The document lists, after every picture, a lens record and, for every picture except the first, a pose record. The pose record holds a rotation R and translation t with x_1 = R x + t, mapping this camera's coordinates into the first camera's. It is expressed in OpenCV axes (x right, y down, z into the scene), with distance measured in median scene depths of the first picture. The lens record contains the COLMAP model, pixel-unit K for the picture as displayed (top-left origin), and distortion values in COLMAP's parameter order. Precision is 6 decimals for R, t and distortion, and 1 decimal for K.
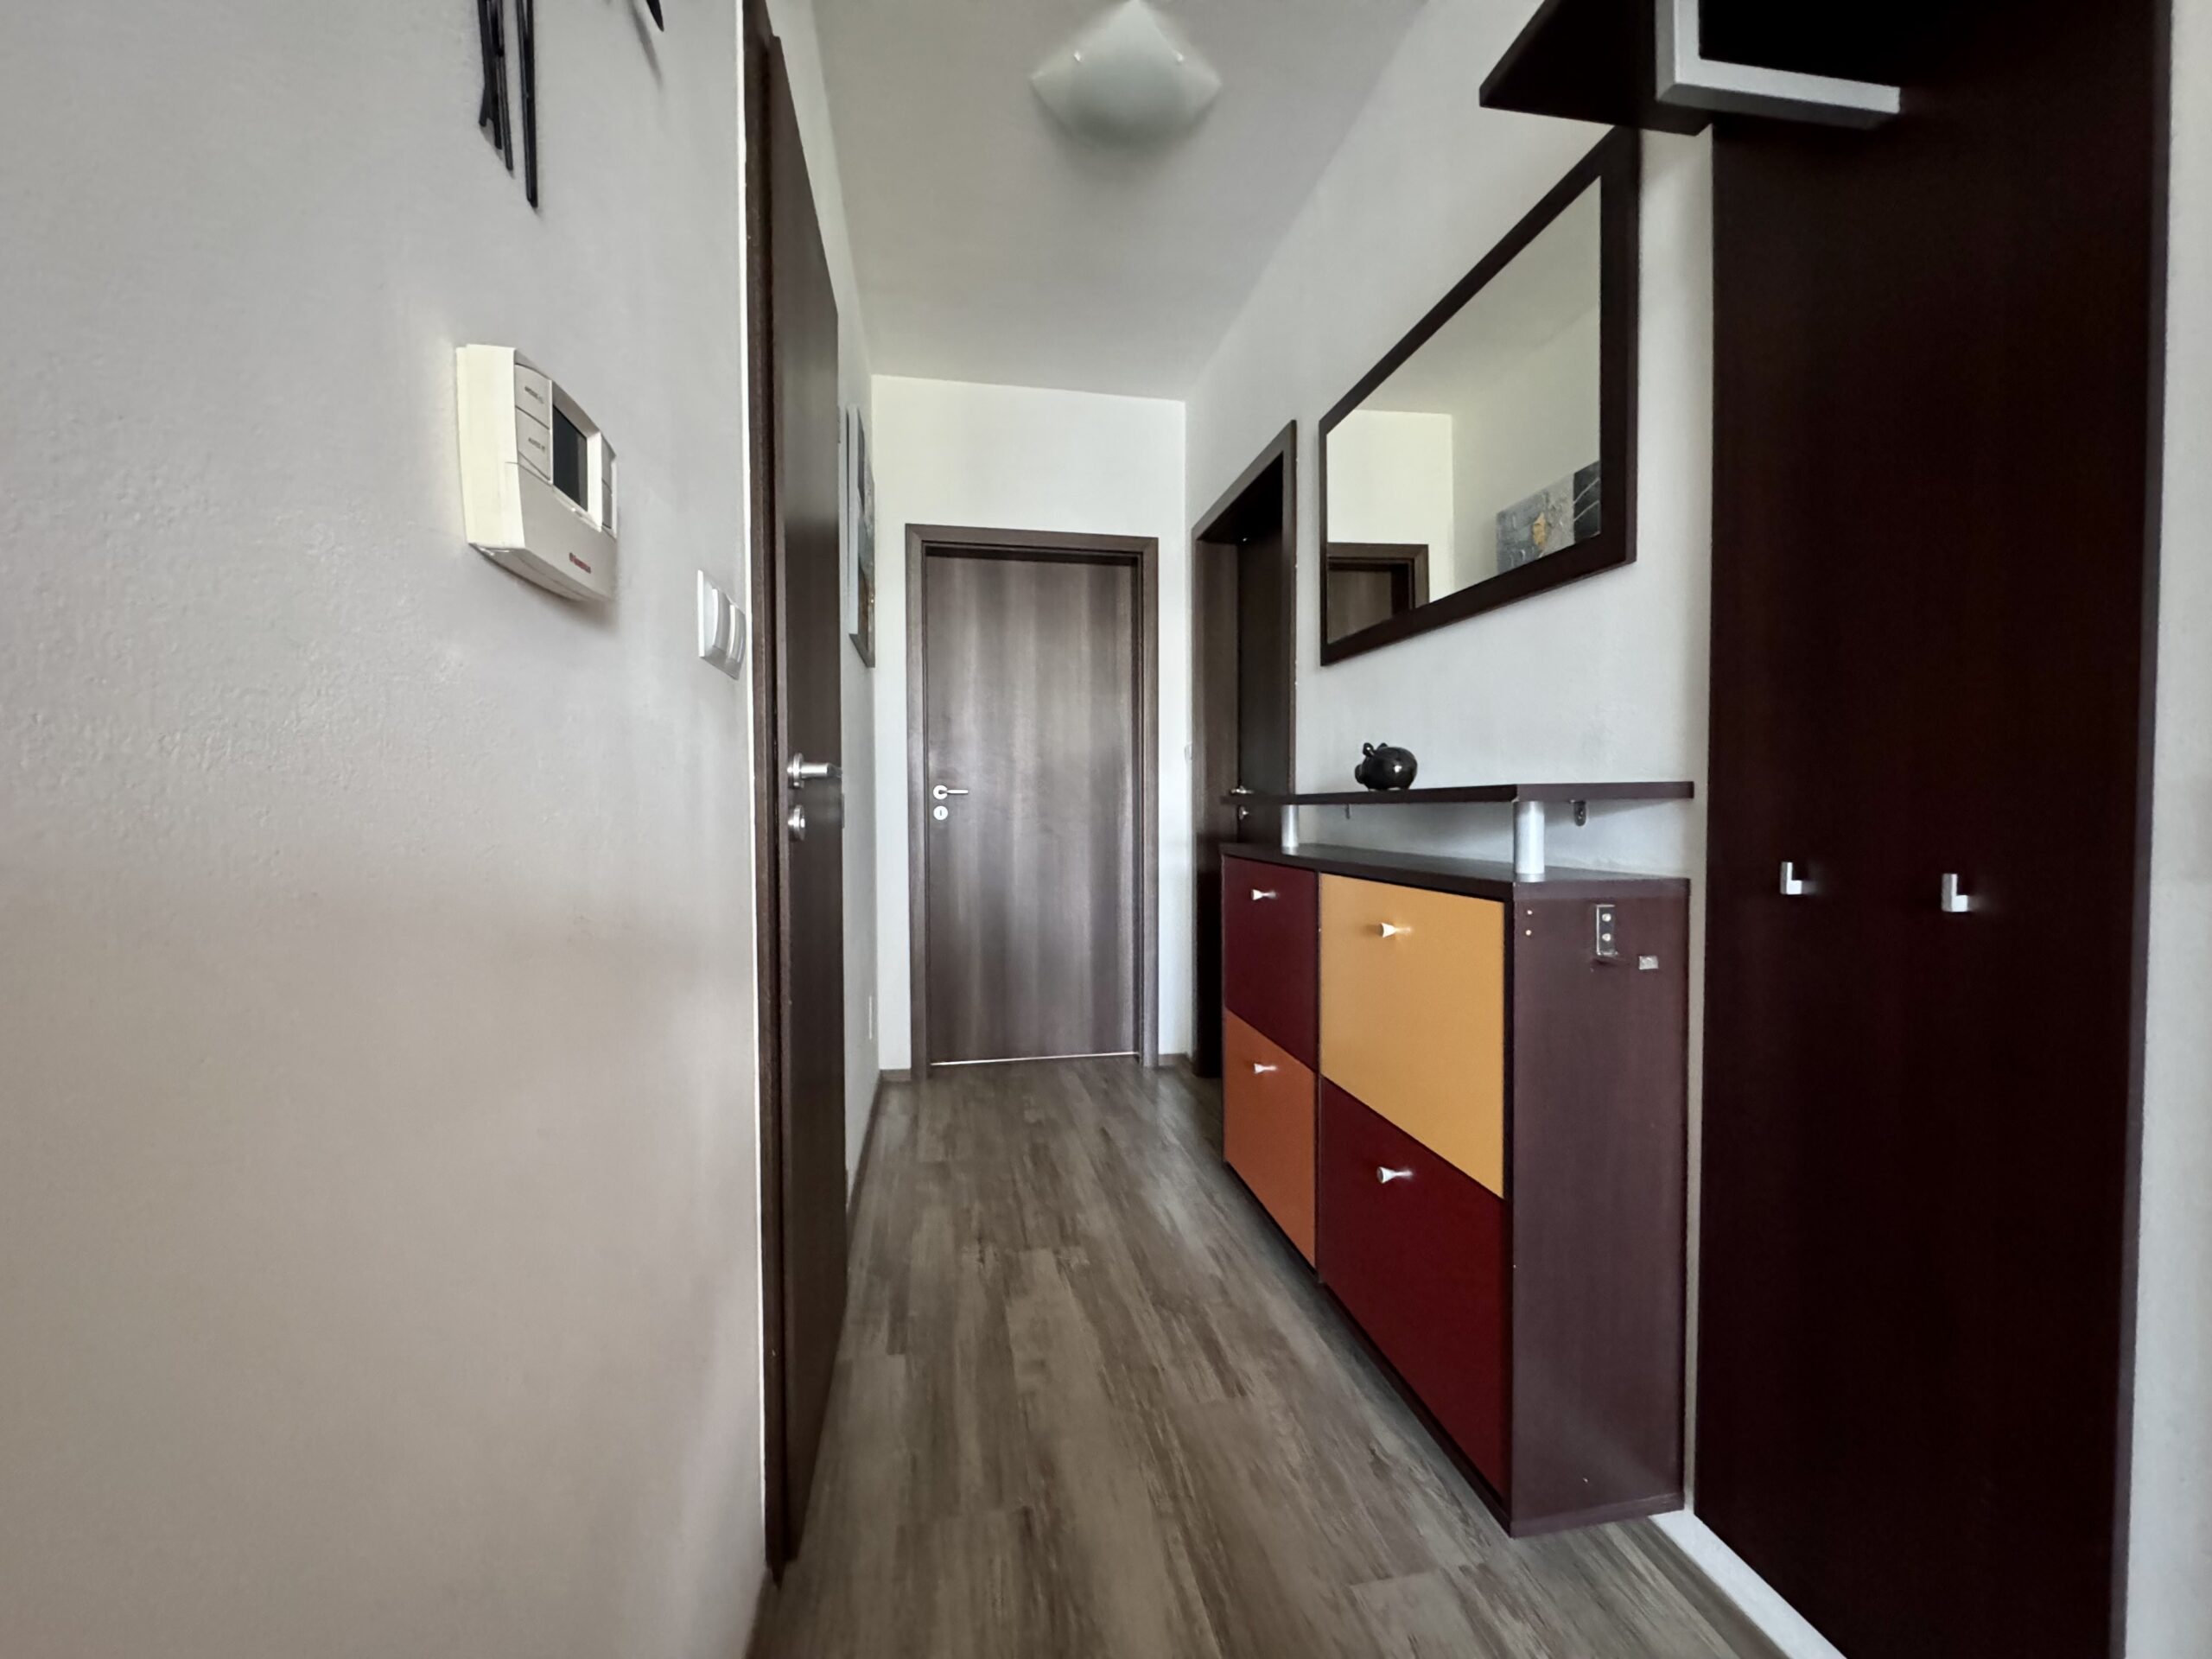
lens RADIAL K [[882.8, 0, 1109.3], [0, 882.8, 829.5], [0, 0, 1]] dist [-0.000448, -0.000343]
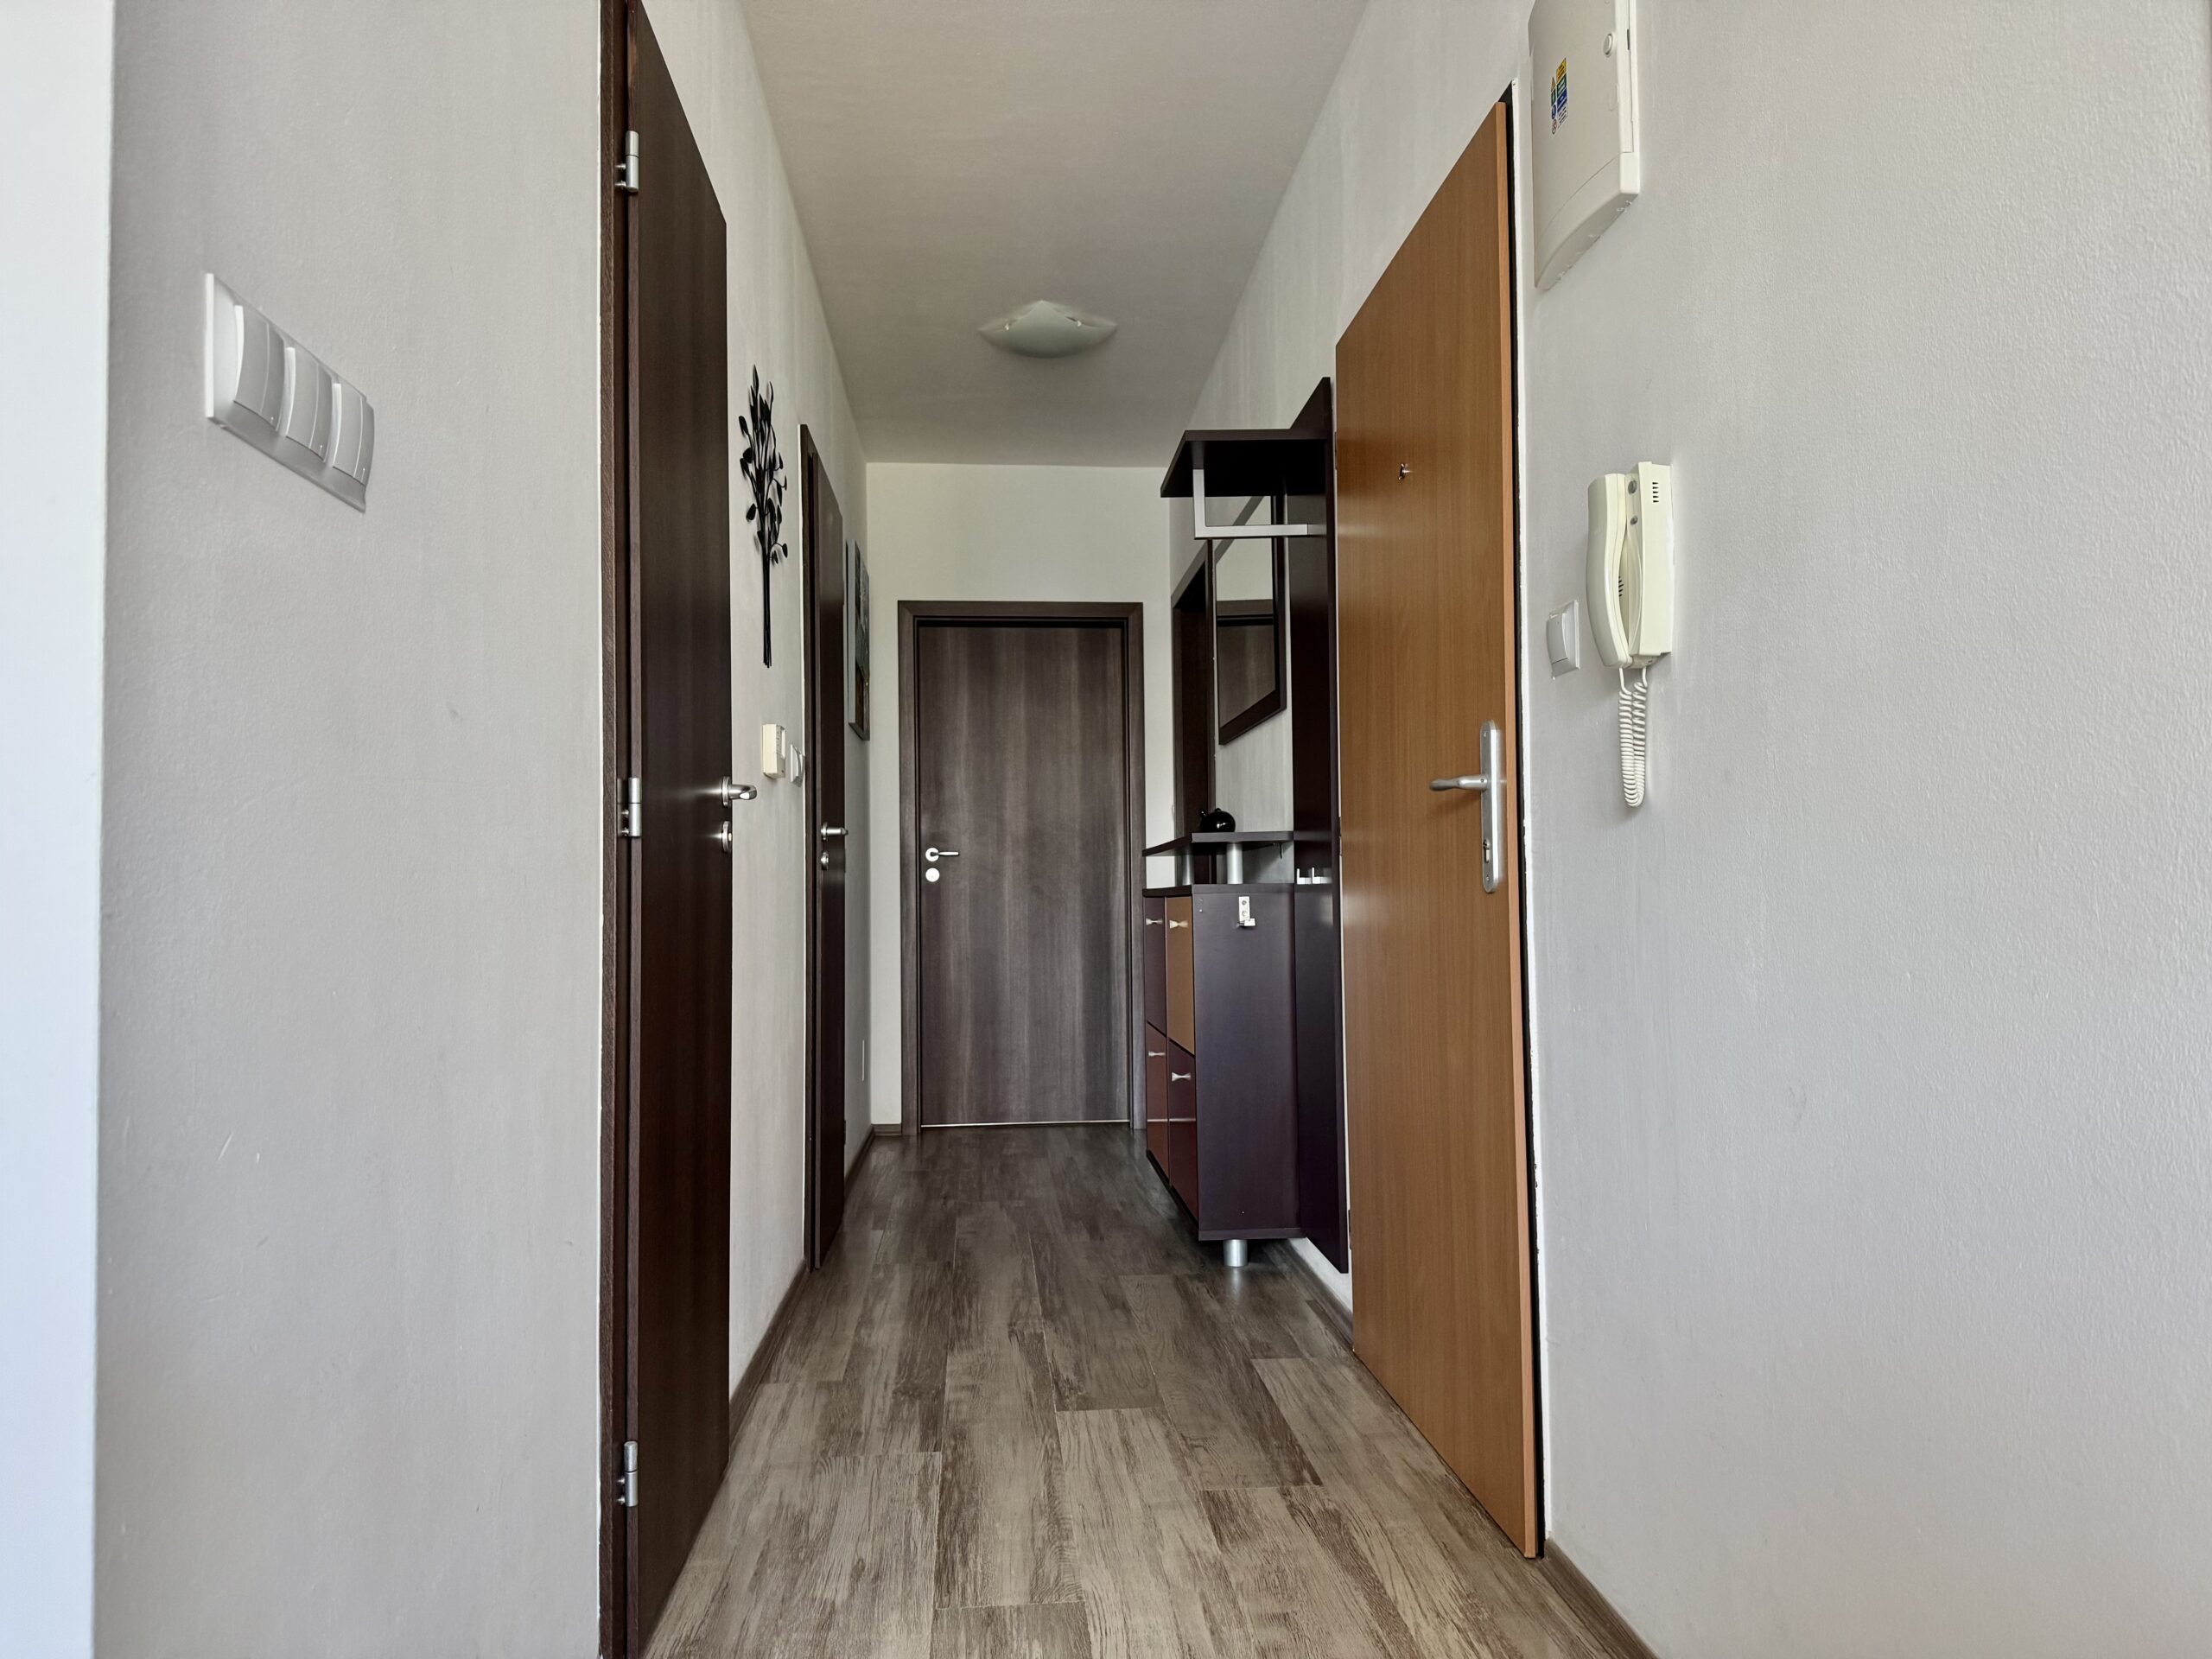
lens RADIAL K [[1567.7, 0, 1106.0], [0, 1567.7, 829.5], [0, 0, 1]] dist [0.148655, -0.000141]
pose [[0.993576, -0.013653, -0.112342, 0.214315], [0.005724, 0.997488, -0.070598, 0.058730], [0.113023, 0.069502, 0.991159, -0.787011]]
